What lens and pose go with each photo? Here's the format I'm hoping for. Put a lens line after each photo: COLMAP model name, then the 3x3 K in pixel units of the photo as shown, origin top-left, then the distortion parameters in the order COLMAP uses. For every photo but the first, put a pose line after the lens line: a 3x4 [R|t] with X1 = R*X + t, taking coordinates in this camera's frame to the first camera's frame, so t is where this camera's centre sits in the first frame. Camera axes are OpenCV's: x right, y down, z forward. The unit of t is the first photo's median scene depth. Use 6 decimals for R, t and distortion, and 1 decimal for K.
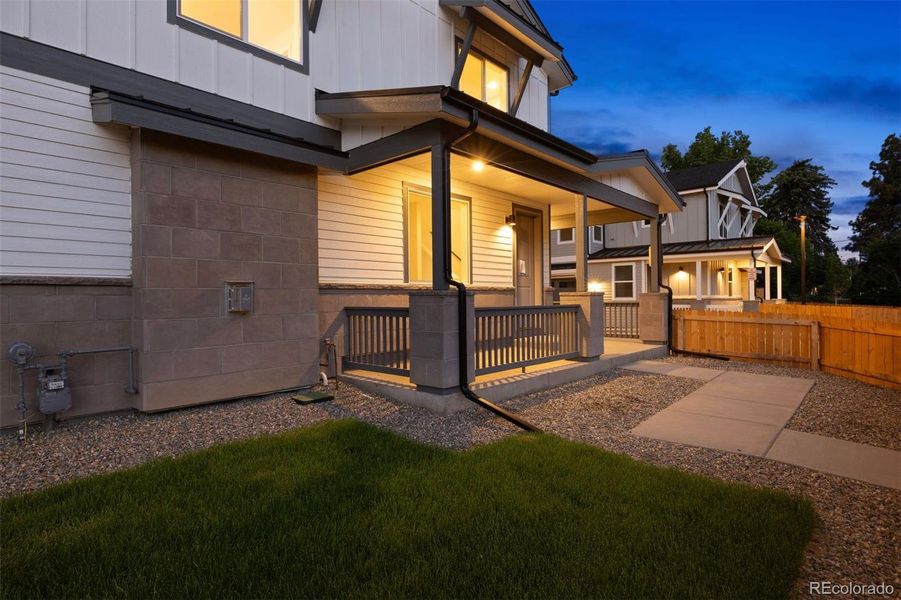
lens RADIAL K [[482.2, 0, 450.5], [0, 482.2, 300.0], [0, 0, 1]] dist [-0.000556, -0.000522]
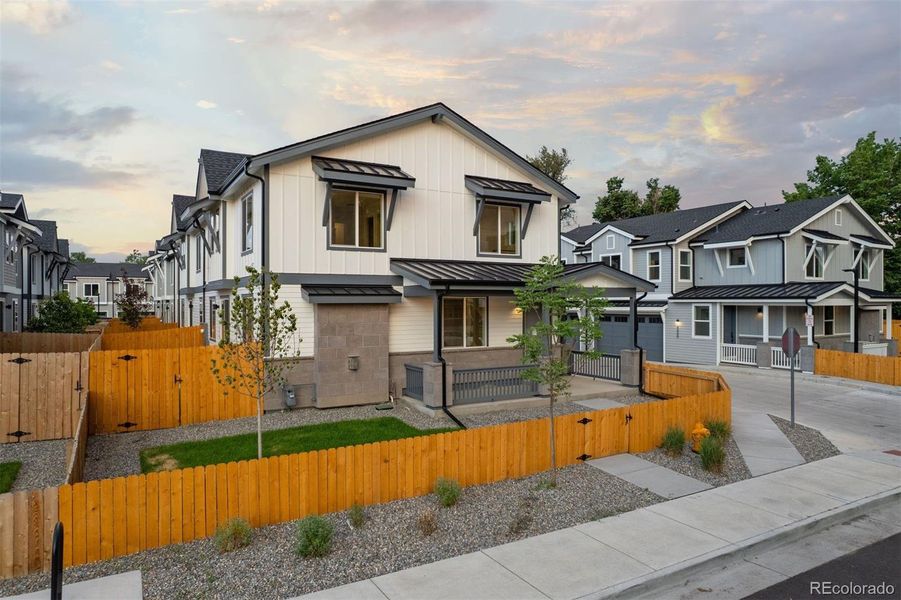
lens RADIAL K [[579.1, 0, 450.5], [0, 579.1, 300.0], [0, 0, 1]] dist [-0.025124, 0.000303]
pose [[0.950055, 0.009604, -0.311935, 0.453867], [-0.009579, 0.999953, 0.001613, -0.162503], [0.311936, 0.001456, 0.950102, -0.781115]]
